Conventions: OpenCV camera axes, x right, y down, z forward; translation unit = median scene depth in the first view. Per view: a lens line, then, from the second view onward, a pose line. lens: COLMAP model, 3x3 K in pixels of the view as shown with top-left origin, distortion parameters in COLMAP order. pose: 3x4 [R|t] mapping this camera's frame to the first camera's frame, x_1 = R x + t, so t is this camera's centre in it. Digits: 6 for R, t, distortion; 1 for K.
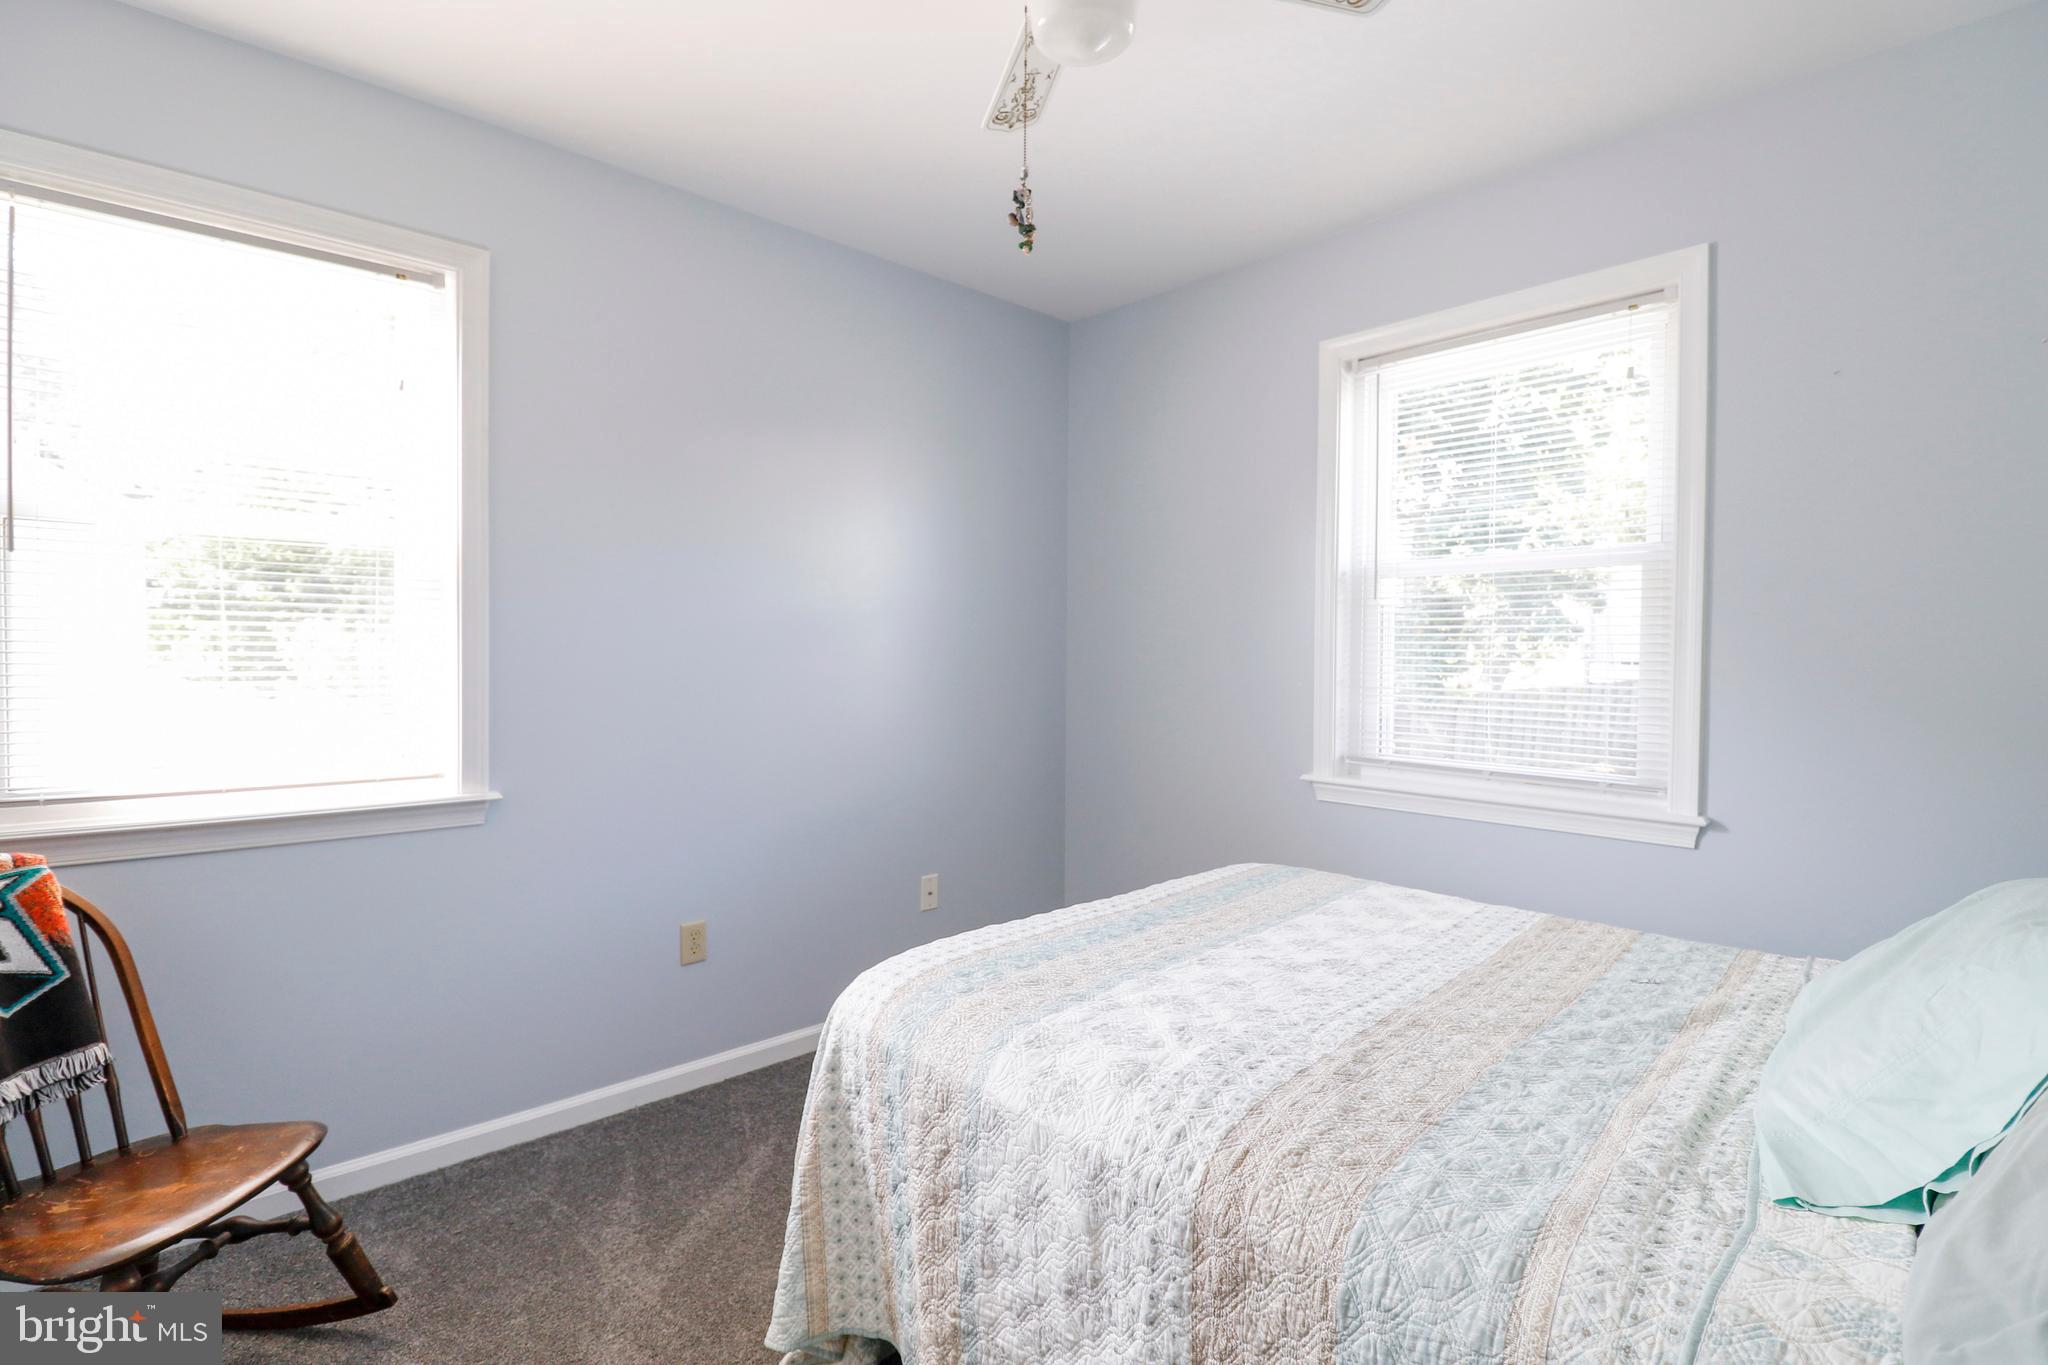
lens RADIAL K [[951.6, 0, 1014.5], [0, 951.6, 679.5], [0, 0, 1]] dist [-0.015452, -0.002312]
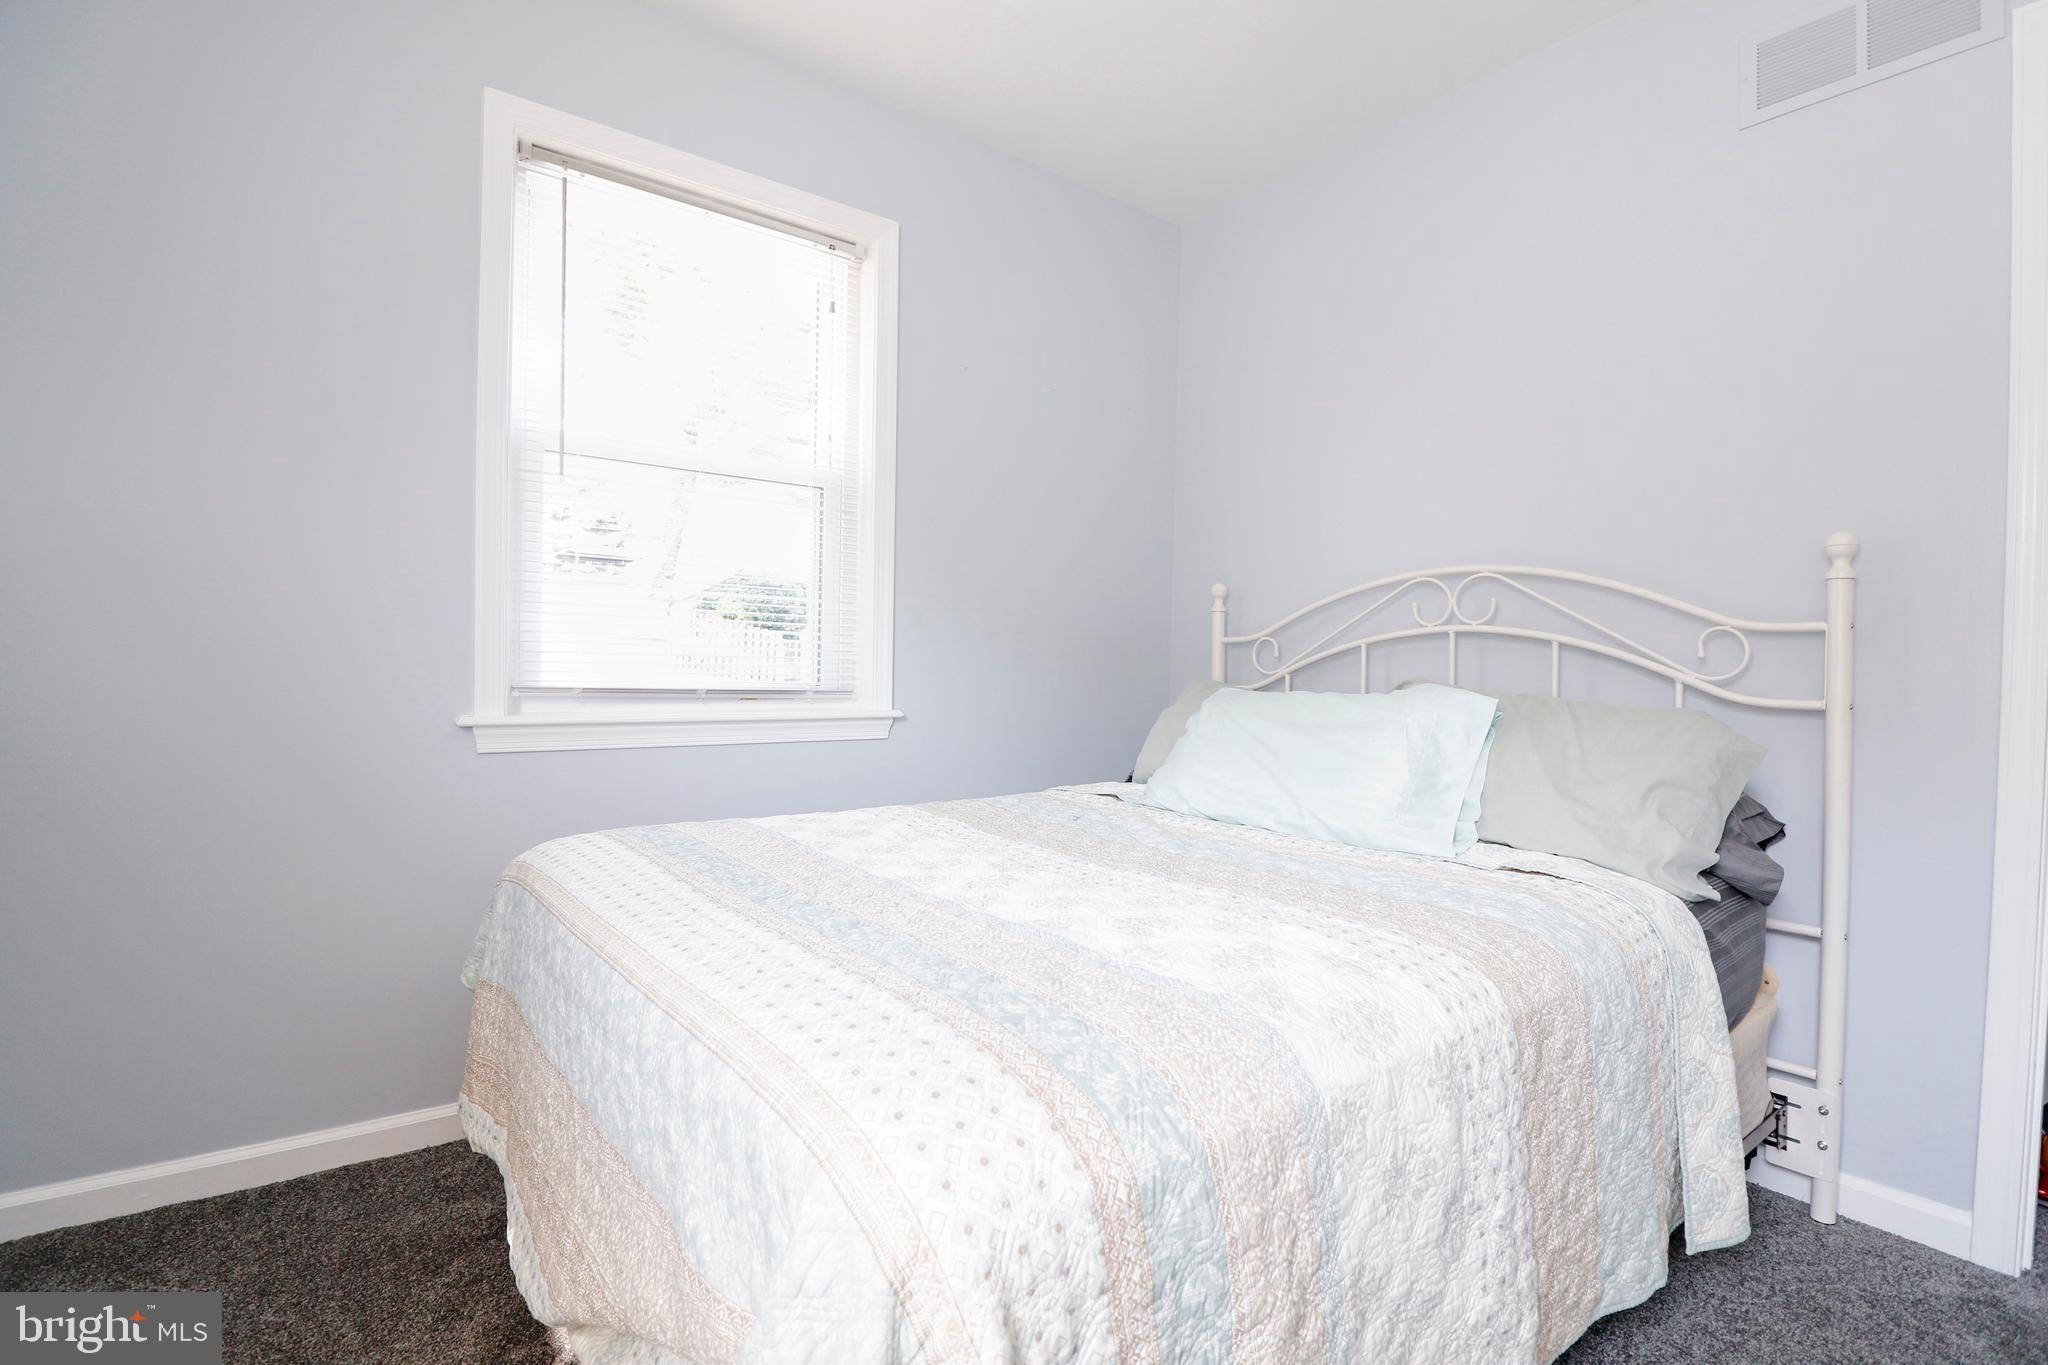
lens RADIAL K [[951.6, 0, 1026.3], [0, 951.6, 680.0], [0, 0, 1]] dist [-0.015452, -0.002312]
pose [[0.083557, -0.020076, 0.996301, -0.337765], [0.006168, 0.999788, 0.019629, 0.065269], [-0.996484, 0.004505, 0.083663, 0.555477]]
